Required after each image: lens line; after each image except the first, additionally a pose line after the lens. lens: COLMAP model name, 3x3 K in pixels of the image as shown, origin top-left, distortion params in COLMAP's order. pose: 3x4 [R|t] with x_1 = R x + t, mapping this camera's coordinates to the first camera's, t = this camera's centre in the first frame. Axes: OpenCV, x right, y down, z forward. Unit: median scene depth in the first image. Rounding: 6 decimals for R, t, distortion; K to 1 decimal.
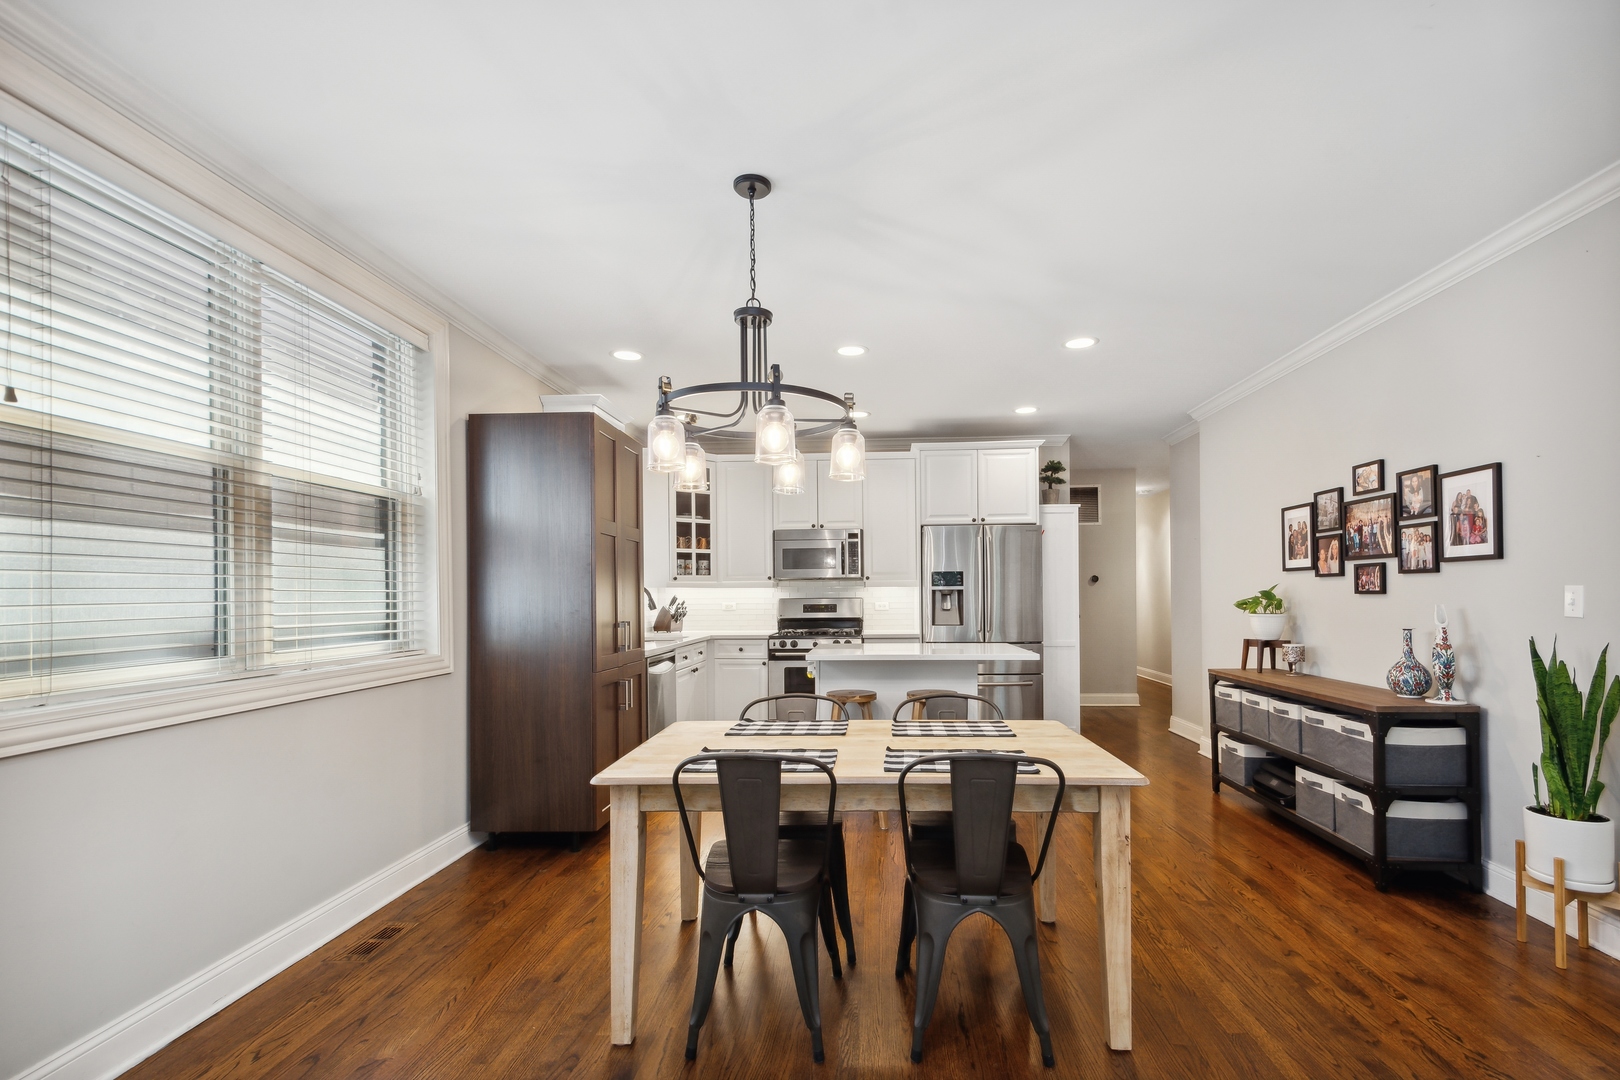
lens RADIAL K [[730.2, 0, 842.6], [0, 730.2, 587.2], [0, 0, 1]] dist [0.018203, -0.004263]
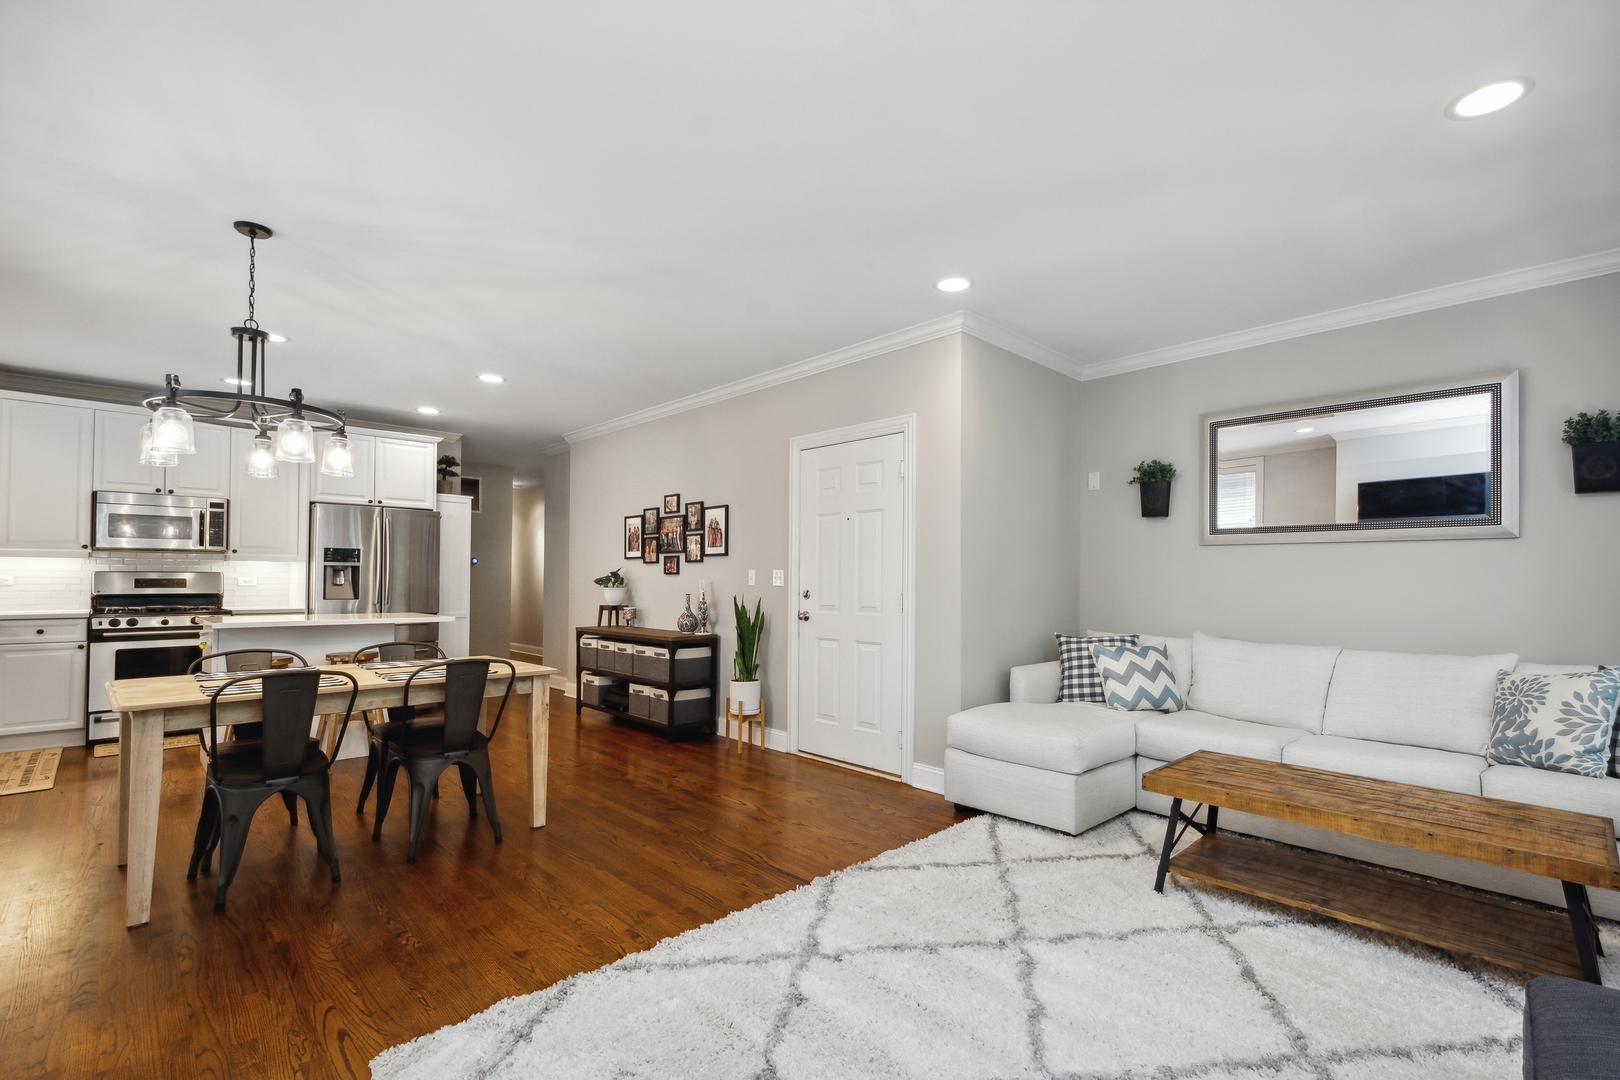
lens RADIAL K [[730.2, 0, 823.2], [0, 730.2, 574.2], [0, 0, 1]] dist [0.018203, -0.004263]
pose [[0.687705, 0.020379, 0.725705, -0.222921], [-0.021306, 0.999742, -0.007883, 0.014095], [-0.725678, -0.010040, 0.687961, -0.349827]]
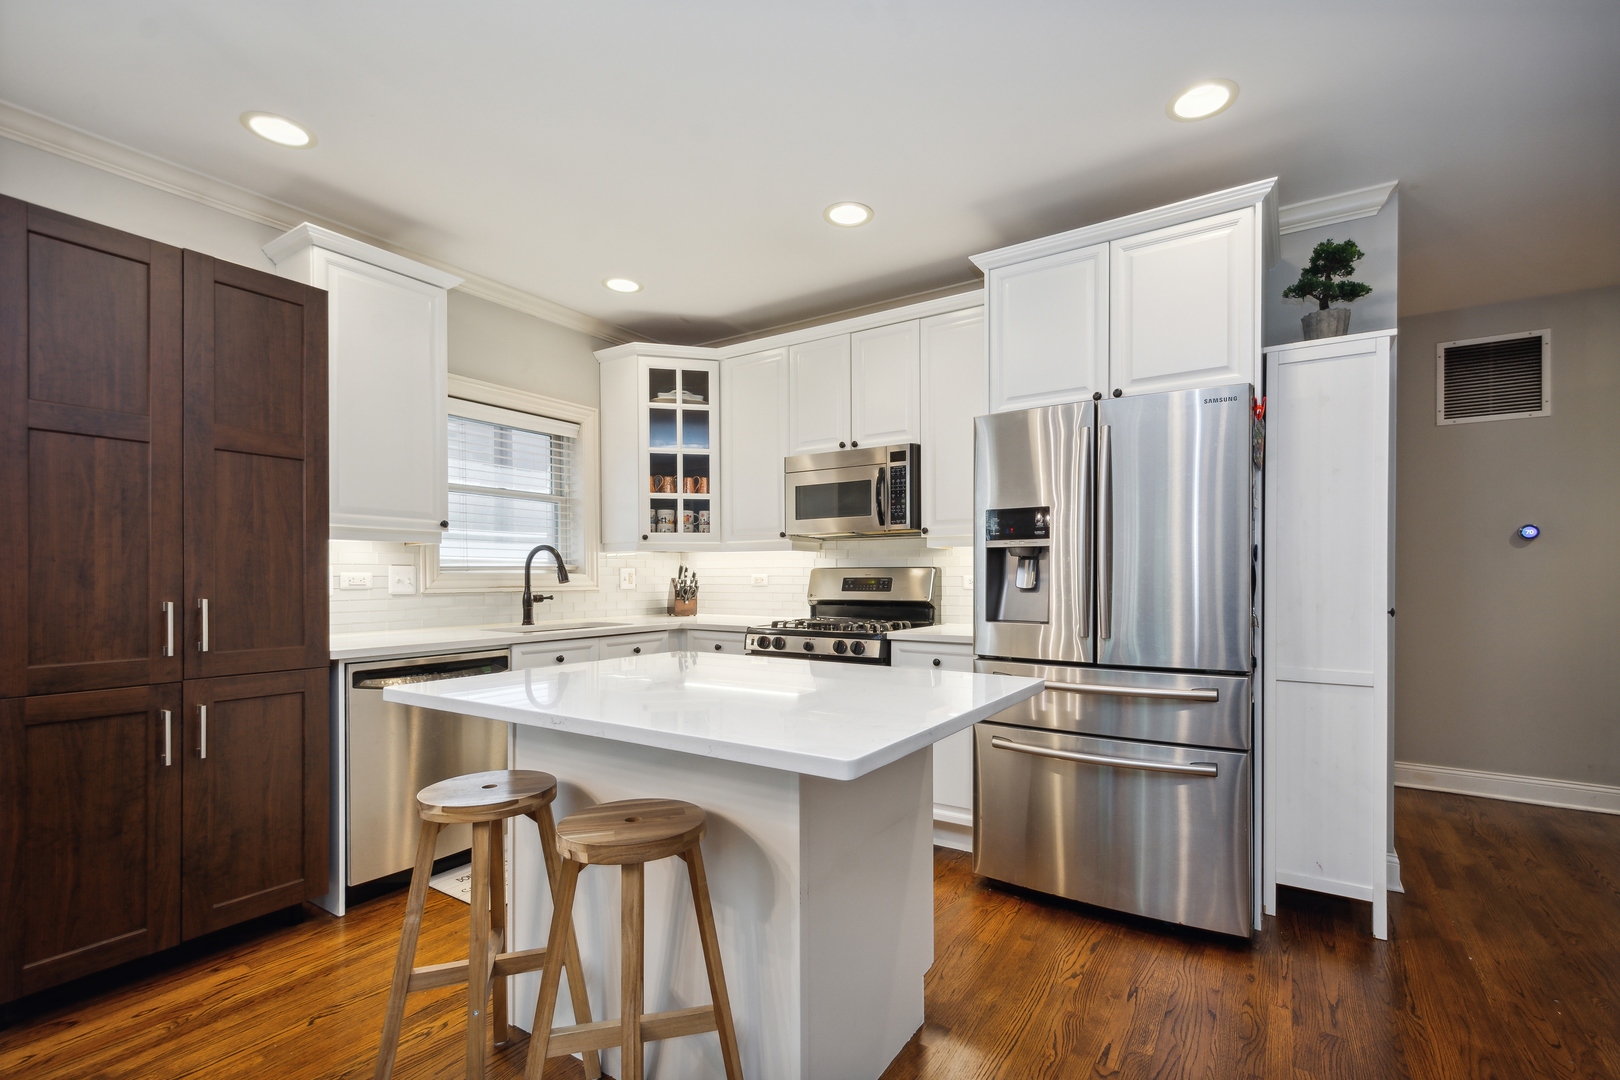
lens RADIAL K [[730.2, 0, 820.1], [0, 730.2, 578.4], [0, 0, 1]] dist [0.018203, -0.004263]
pose [[0.871530, 0.009179, -0.490256, 0.394935], [0.000693, 0.999801, 0.019952, 0.020652], [0.490341, -0.017729, 0.871350, 0.785032]]
